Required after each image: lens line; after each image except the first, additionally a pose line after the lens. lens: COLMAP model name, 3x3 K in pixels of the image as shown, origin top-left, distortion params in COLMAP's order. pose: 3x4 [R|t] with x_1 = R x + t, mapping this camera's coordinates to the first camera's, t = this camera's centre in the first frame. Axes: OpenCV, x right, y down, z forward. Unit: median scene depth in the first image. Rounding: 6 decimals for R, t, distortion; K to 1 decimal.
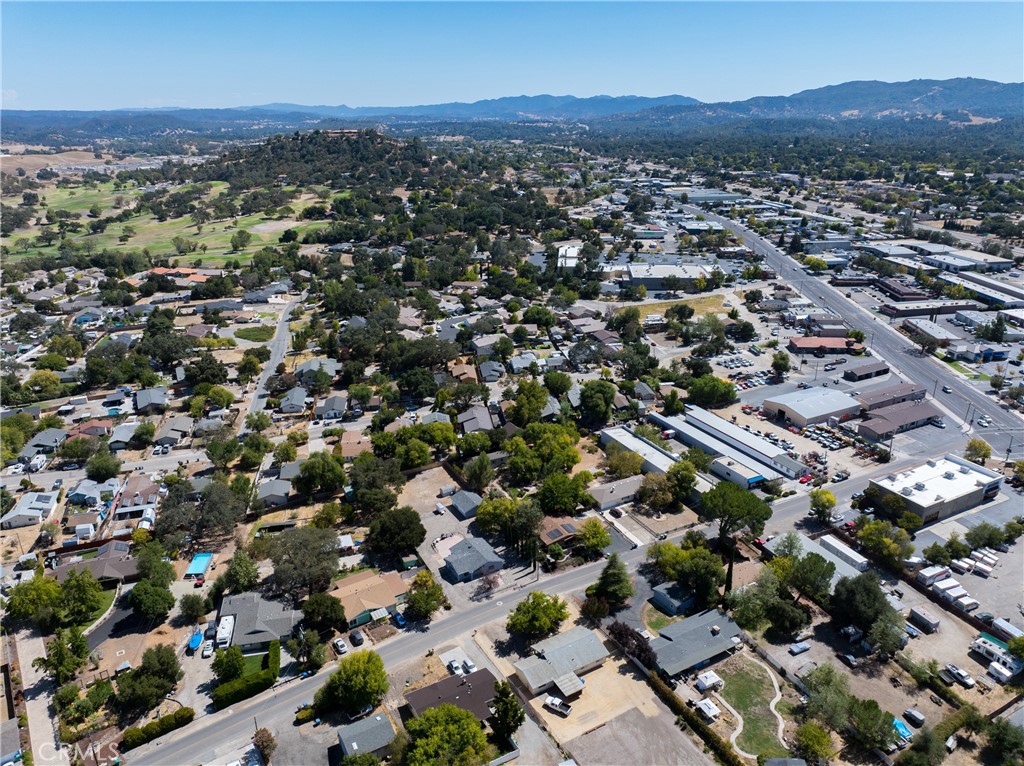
lens RADIAL K [[717.5, 0, 511.3], [0, 717.5, 377.6], [0, 0, 1]] dist [-0.043502, 0.013821]
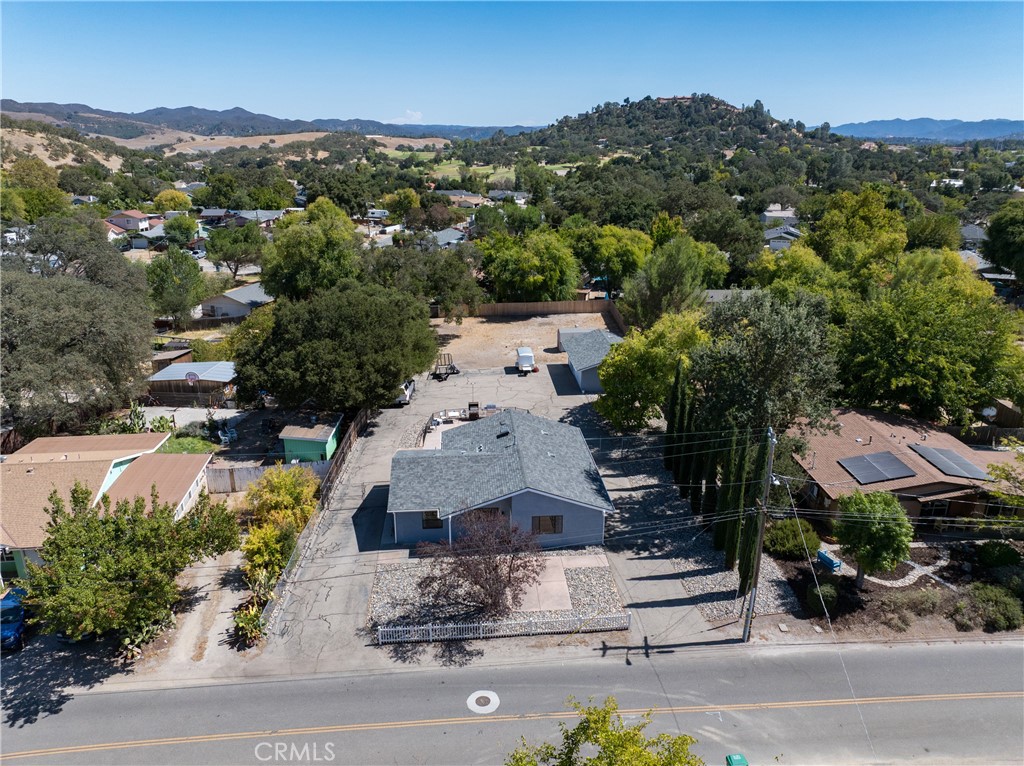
lens RADIAL K [[717.5, 0, 514.9], [0, 717.5, 380.3], [0, 0, 1]] dist [-0.043502, 0.013821]
pose [[0.898101, 0.154285, -0.411838, 0.033250], [-0.164583, 0.986306, 0.010588, 0.148966], [0.407832, 0.058272, 0.911196, 0.533666]]
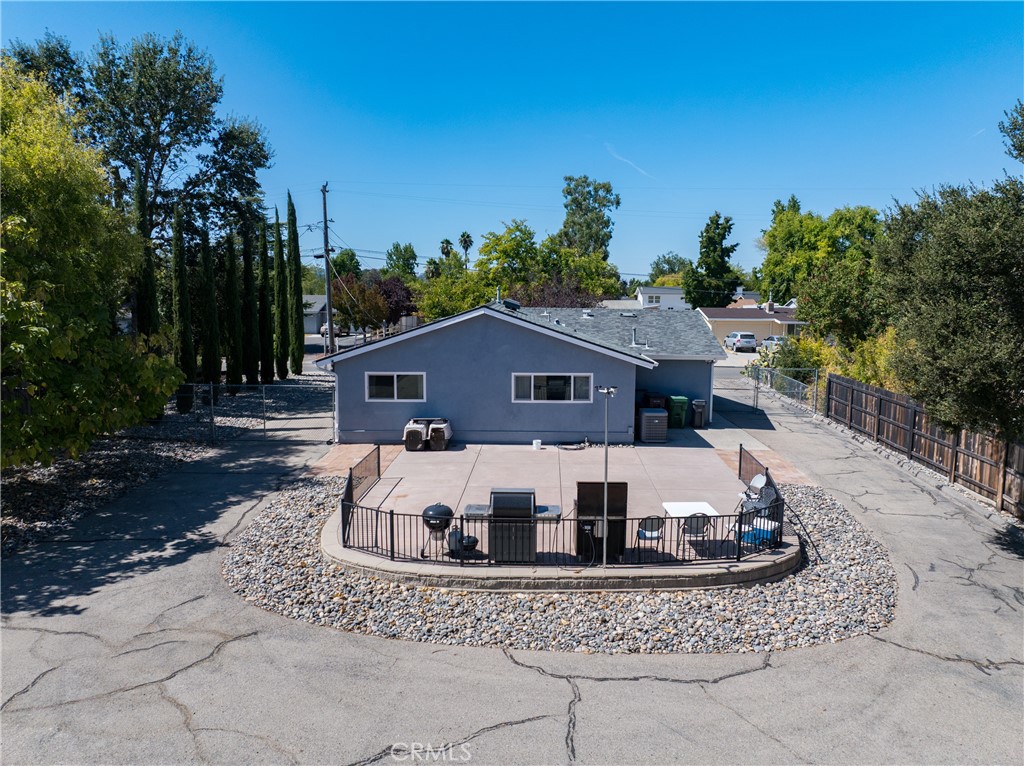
lens RADIAL K [[717.5, 0, 513.4], [0, 717.5, 375.2], [0, 0, 1]] dist [-0.043502, 0.013821]
pose [[-0.851559, -0.052896, 0.521583, -0.088981], [0.188535, 0.897437, 0.398824, 0.135361], [-0.489185, 0.437959, -0.754248, 0.768448]]
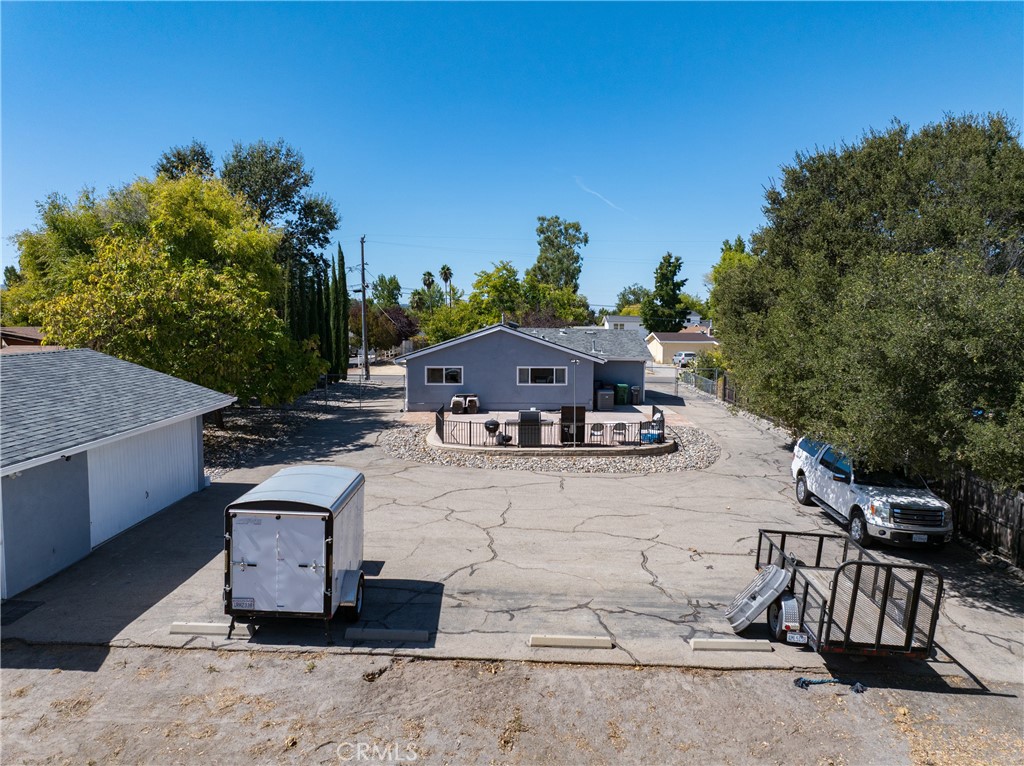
lens RADIAL K [[717.5, 0, 517.4], [0, 717.5, 365.6], [0, 0, 1]] dist [-0.043502, 0.013821]
pose [[-0.874489, -0.023222, 0.484489, -0.109332], [0.173895, 0.917444, 0.357851, 0.120938], [-0.452802, 0.397187, -0.798256, 0.810355]]
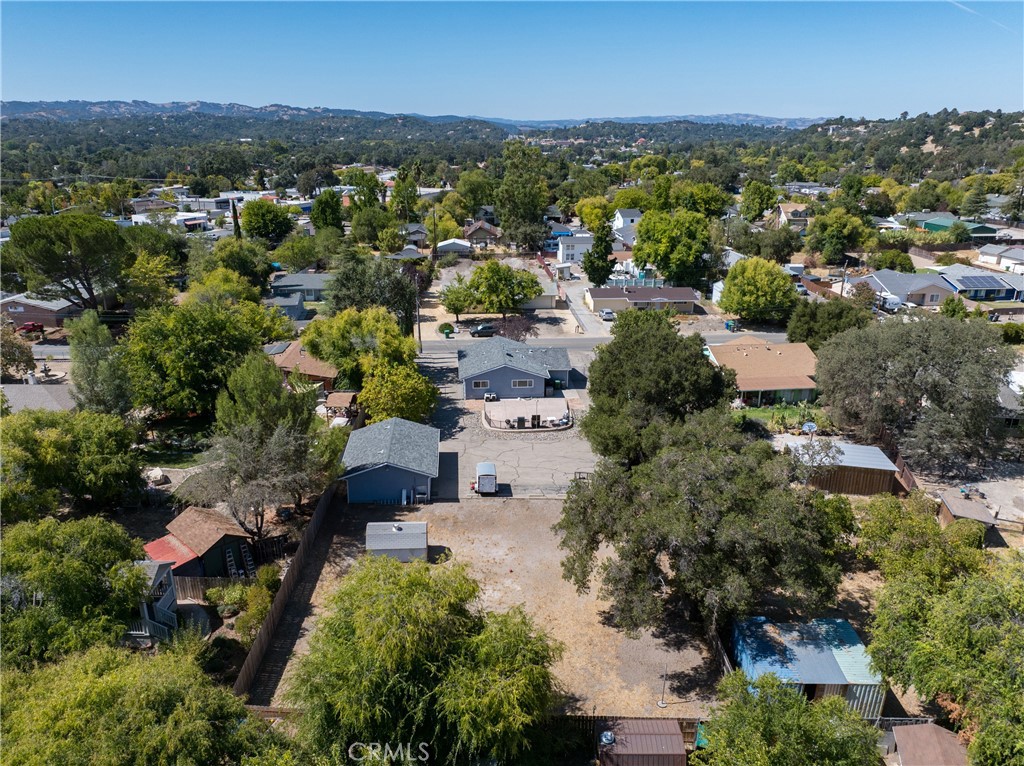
lens RADIAL K [[779.7, 0, 511.0], [0, 779.7, 384.9], [0, 0, 1]] dist [-0.024955, -0.009519]
pose [[-0.897949, -0.128580, 0.420897, -0.184502], [0.159782, 0.795866, 0.584010, -0.021996], [-0.410070, 0.591663, -0.694102, 0.936067]]
